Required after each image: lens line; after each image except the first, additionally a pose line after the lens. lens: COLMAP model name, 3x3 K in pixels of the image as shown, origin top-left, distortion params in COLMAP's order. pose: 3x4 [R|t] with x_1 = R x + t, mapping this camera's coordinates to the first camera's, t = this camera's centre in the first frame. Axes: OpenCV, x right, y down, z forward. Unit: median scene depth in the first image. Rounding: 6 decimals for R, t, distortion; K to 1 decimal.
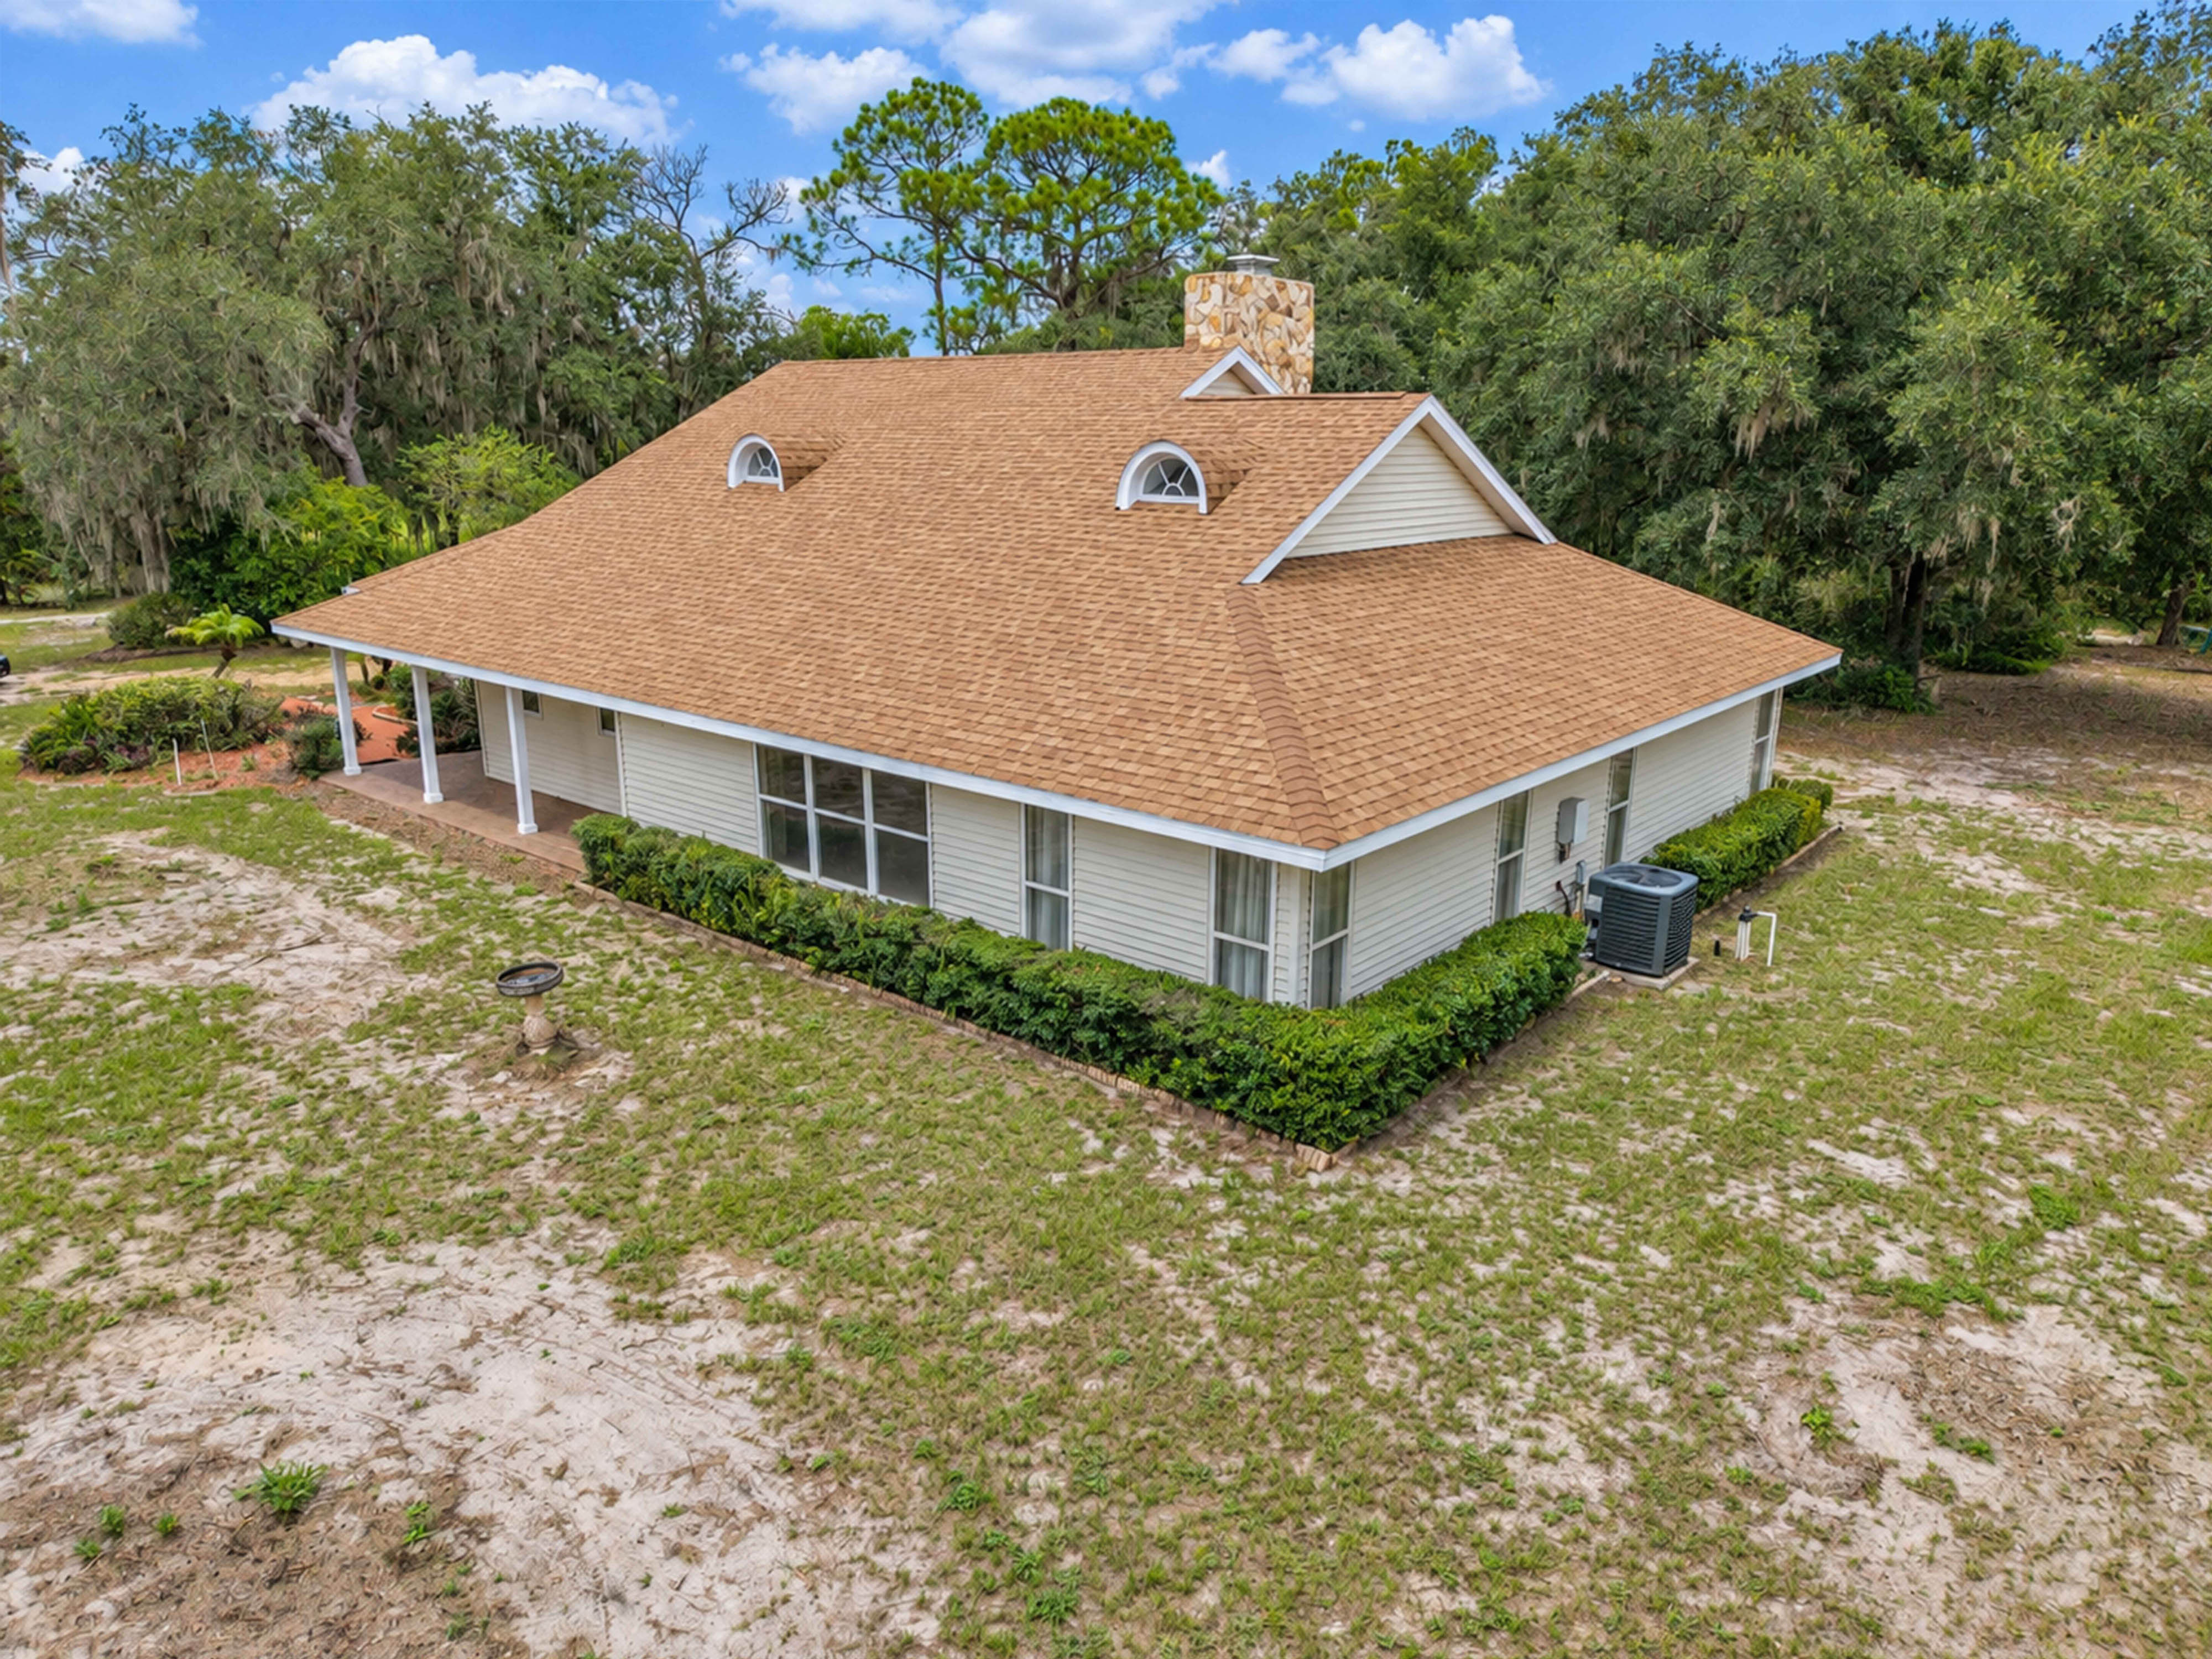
lens RADIAL K [[1507.2, 0, 1093.7], [0, 1507.2, 849.7], [0, 0, 1]] dist [0.024112, -0.021971]
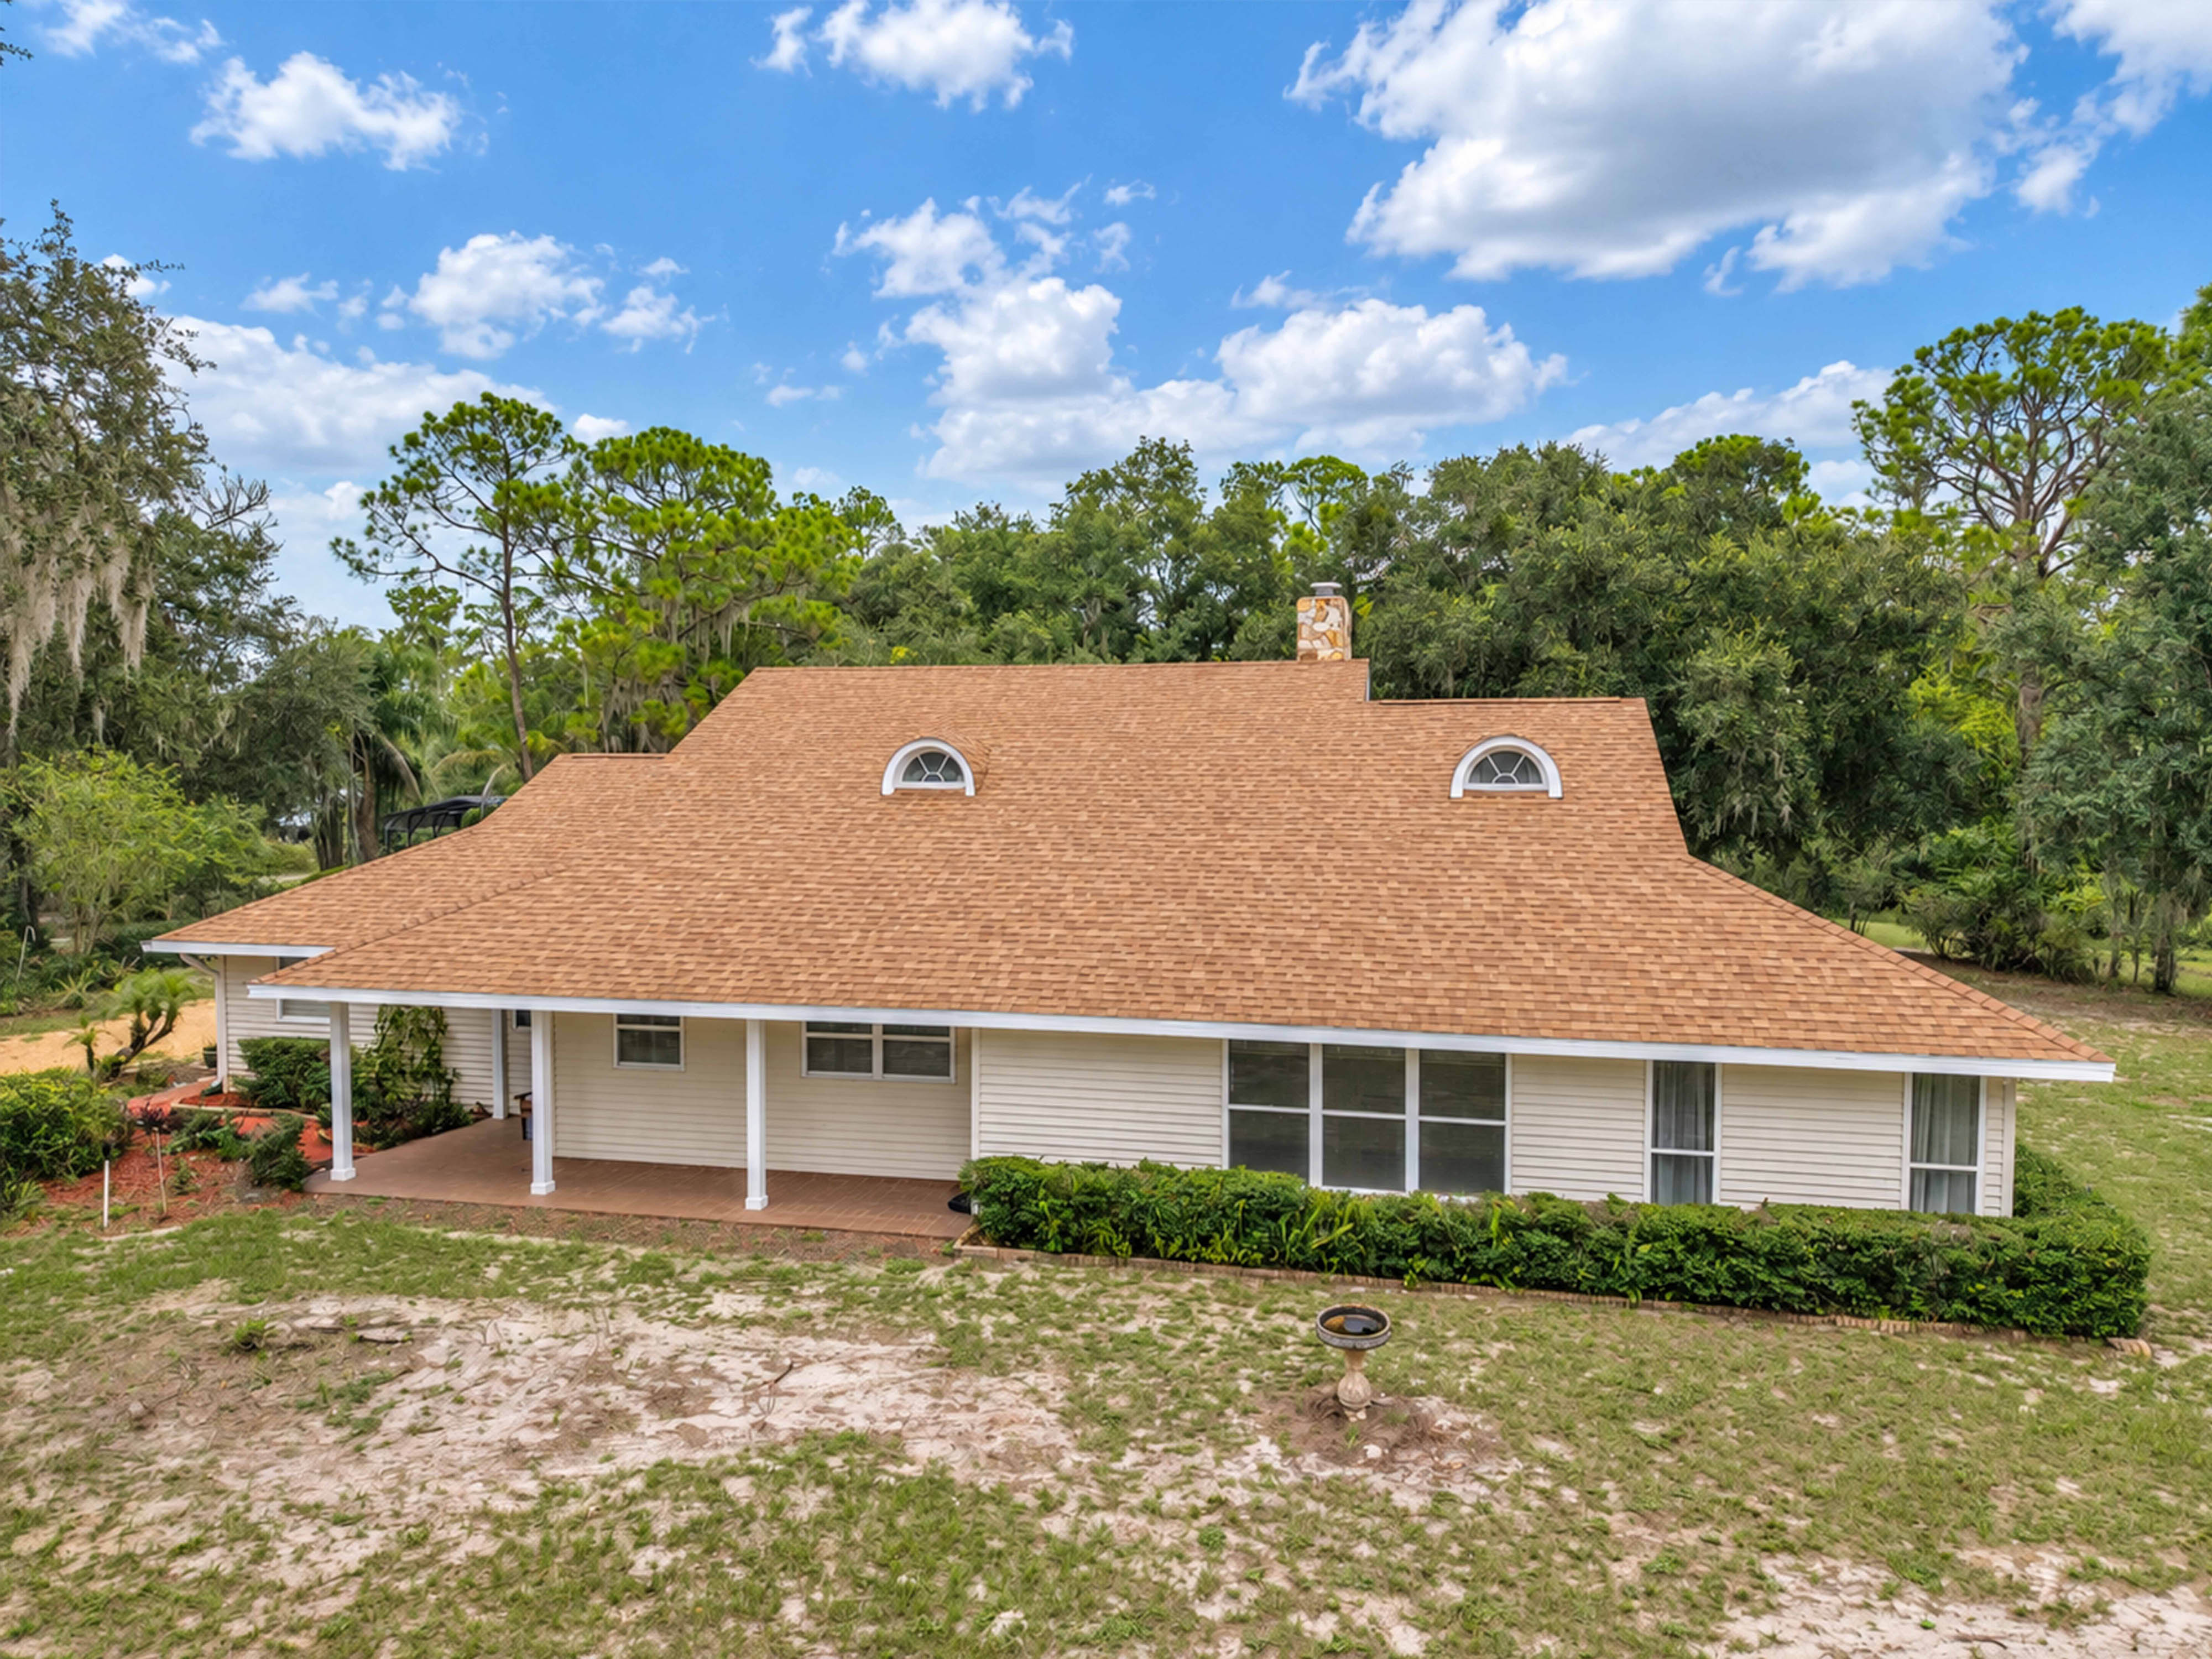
lens RADIAL K [[1507.2, 0, 1104.2], [0, 1507.2, 844.8], [0, 0, 1]] dist [0.024112, -0.021971]
pose [[0.881839, -0.032835, 0.470407, -0.721746], [0.131938, 0.974910, -0.179285, -0.038394], [-0.452717, 0.220165, 0.864046, 0.208232]]
